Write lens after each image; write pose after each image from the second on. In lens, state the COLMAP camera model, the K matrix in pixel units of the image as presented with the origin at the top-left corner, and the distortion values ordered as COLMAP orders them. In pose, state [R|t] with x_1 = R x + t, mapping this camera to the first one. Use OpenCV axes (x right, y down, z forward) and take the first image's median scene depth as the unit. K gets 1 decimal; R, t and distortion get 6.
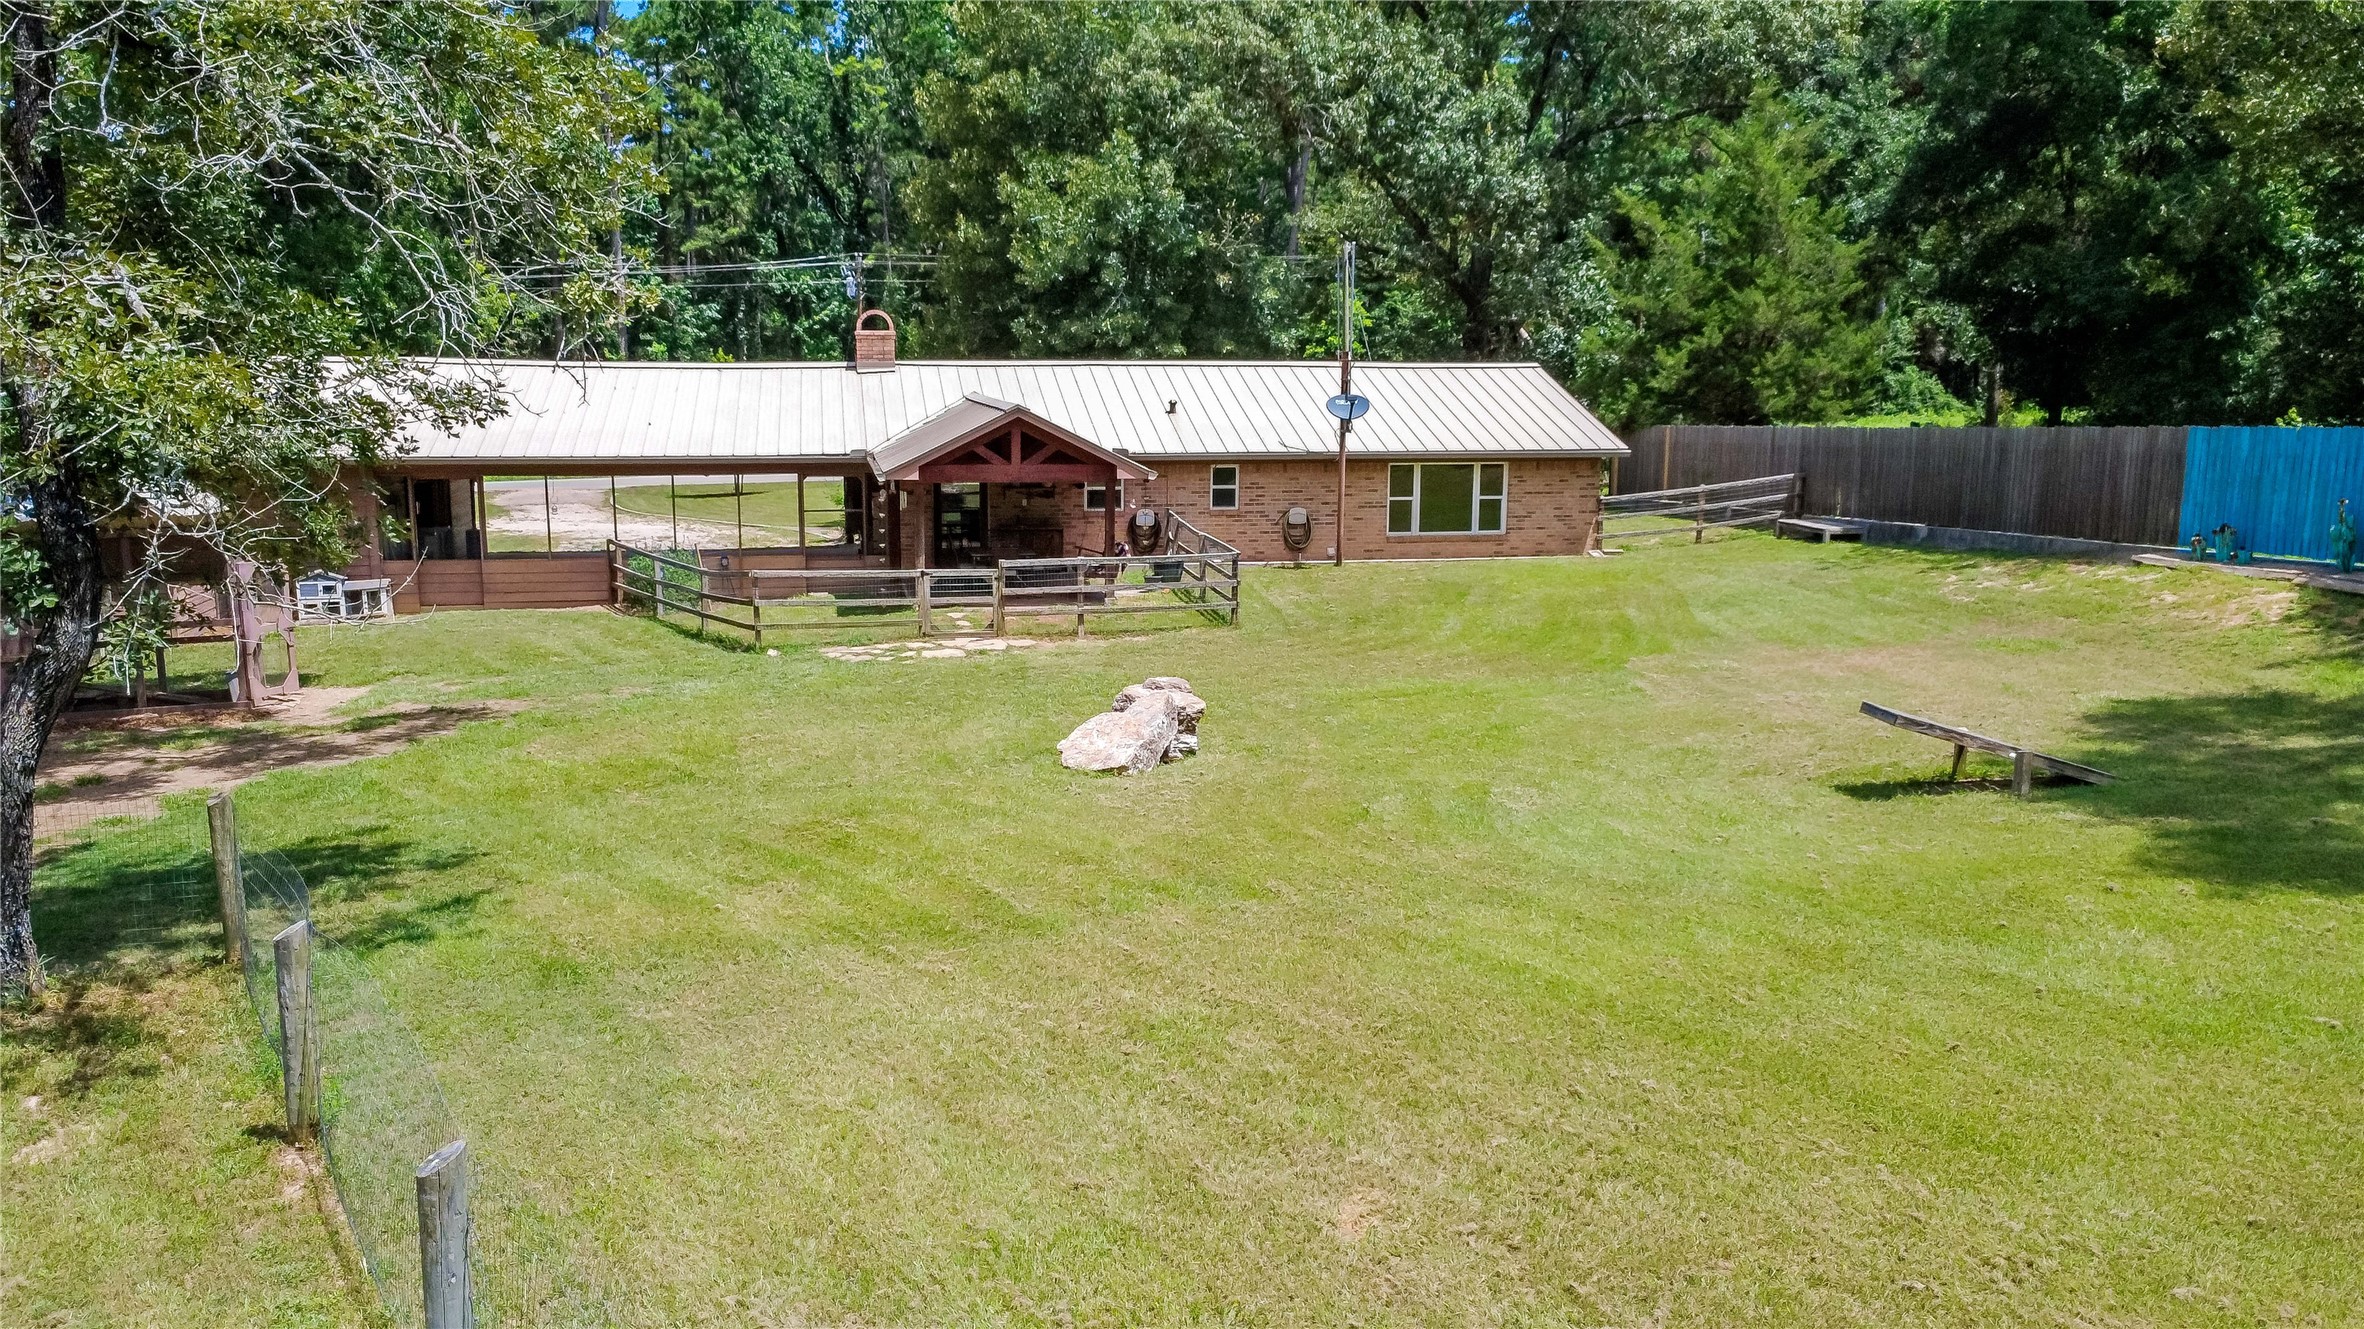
lens RADIAL K [[1783.4, 0, 1182.0], [0, 1783.4, 664.5], [0, 0, 1]] dist [-0.001861, 0.001825]
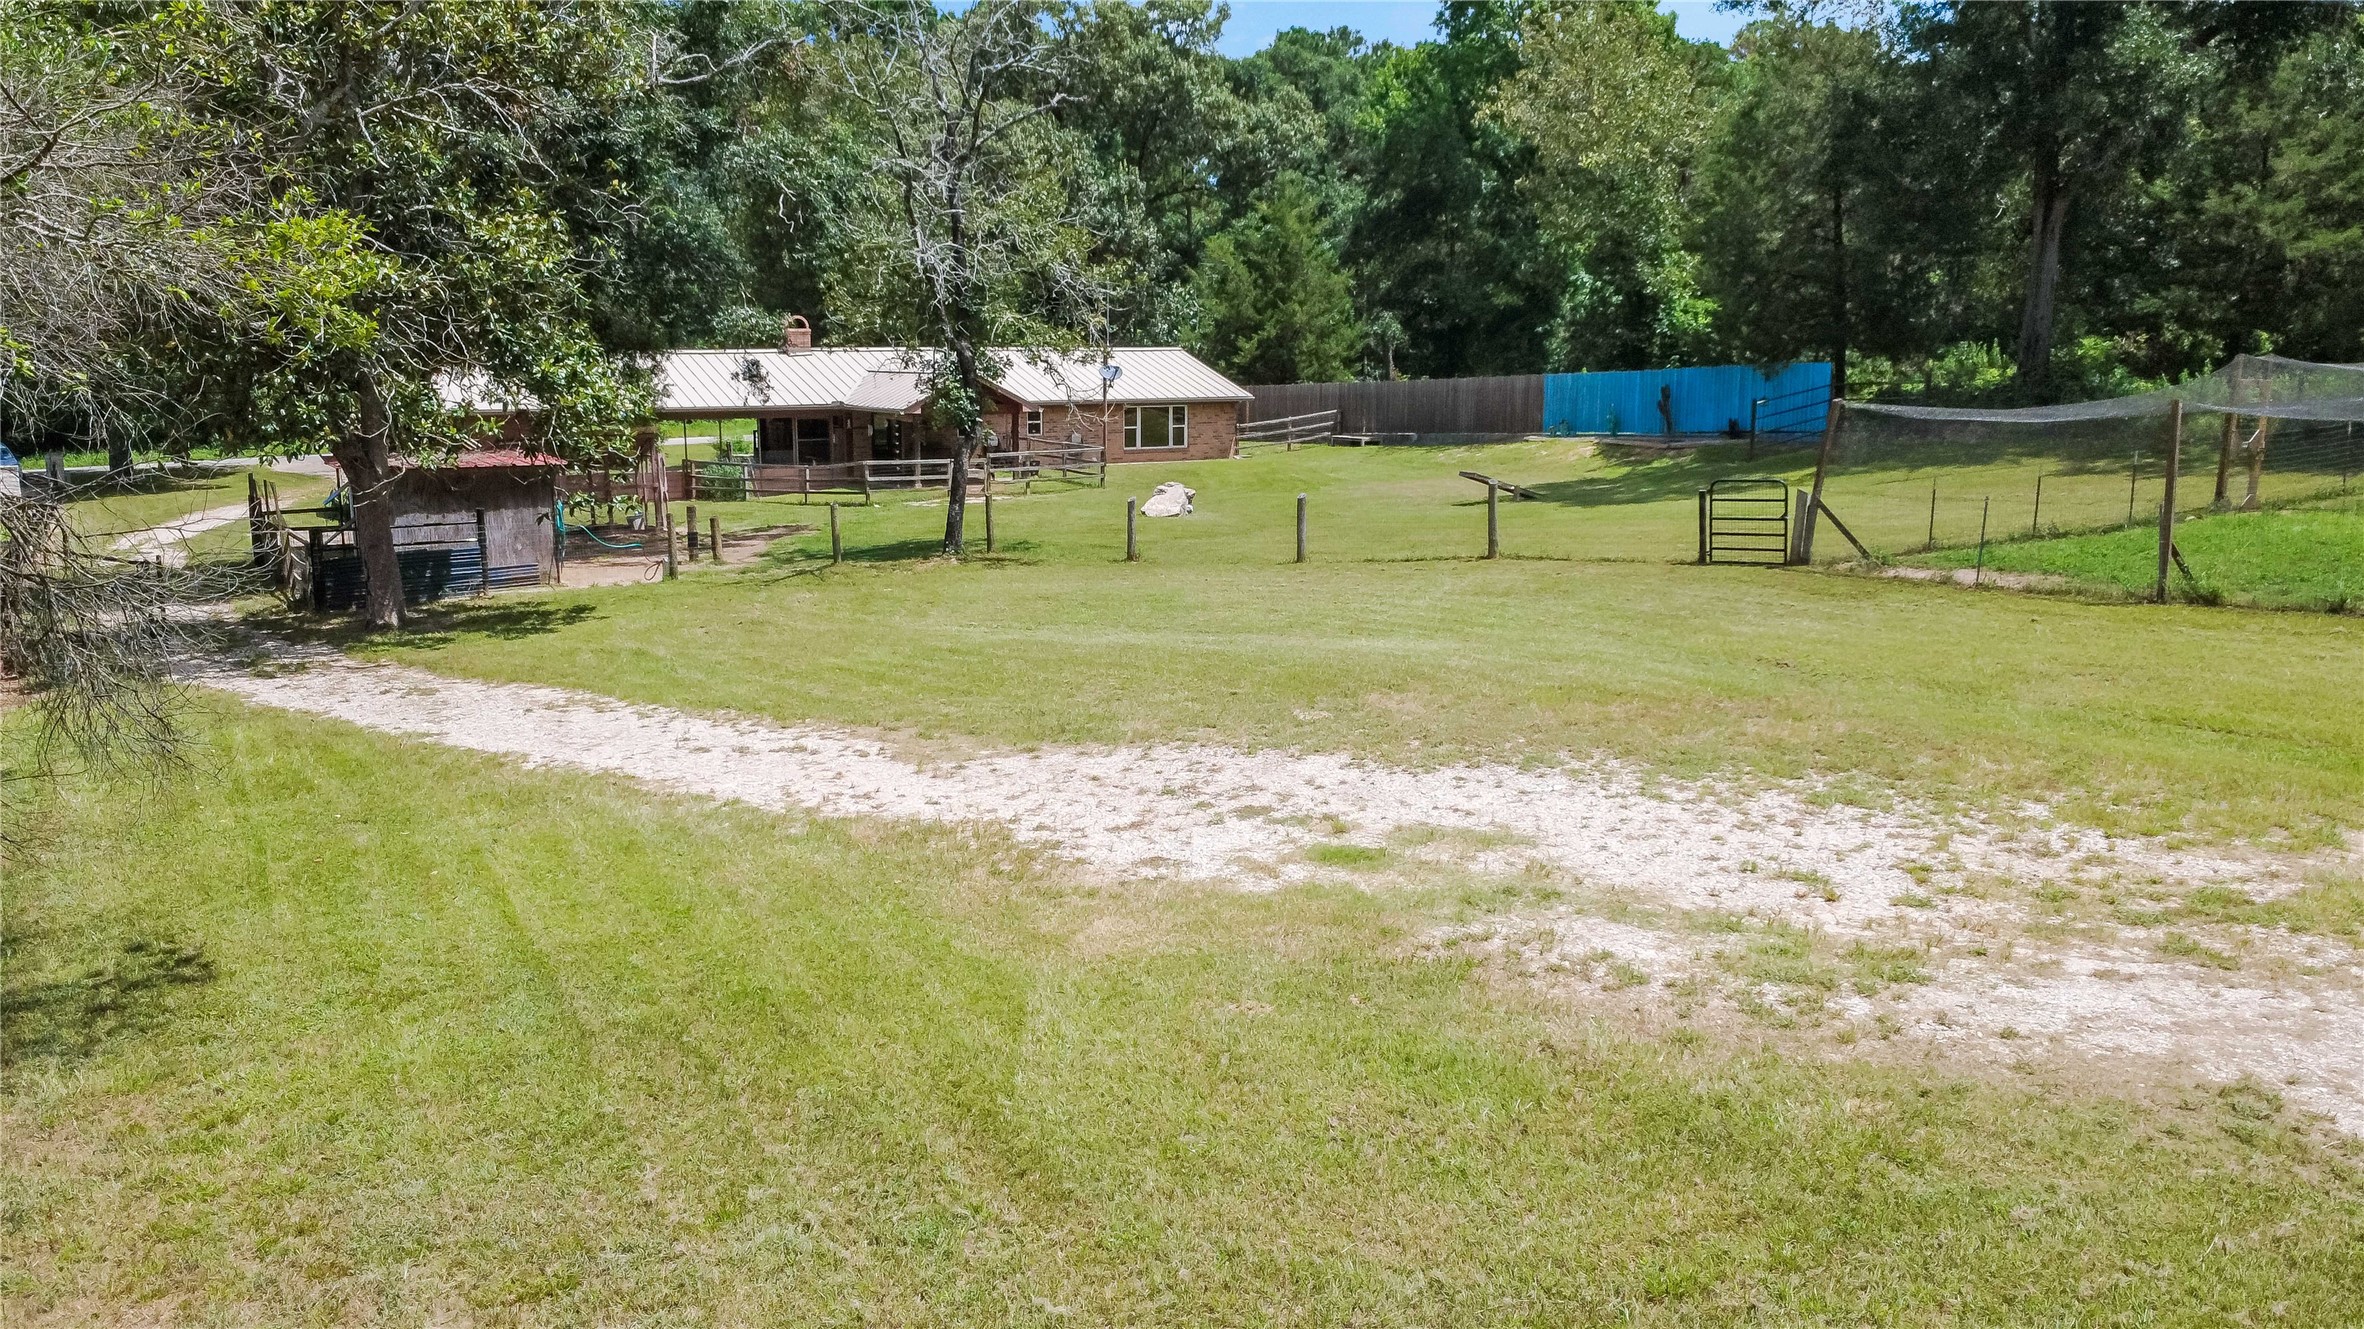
lens RADIAL K [[1783.4, 0, 1182.0], [0, 1783.4, 664.5], [0, 0, 1]] dist [-0.001861, 0.001825]
pose [[0.940323, -0.064878, 0.334041, -0.374961], [0.063380, 0.997871, 0.015392, 0.099127], [-0.334328, 0.006698, 0.942433, -0.558203]]
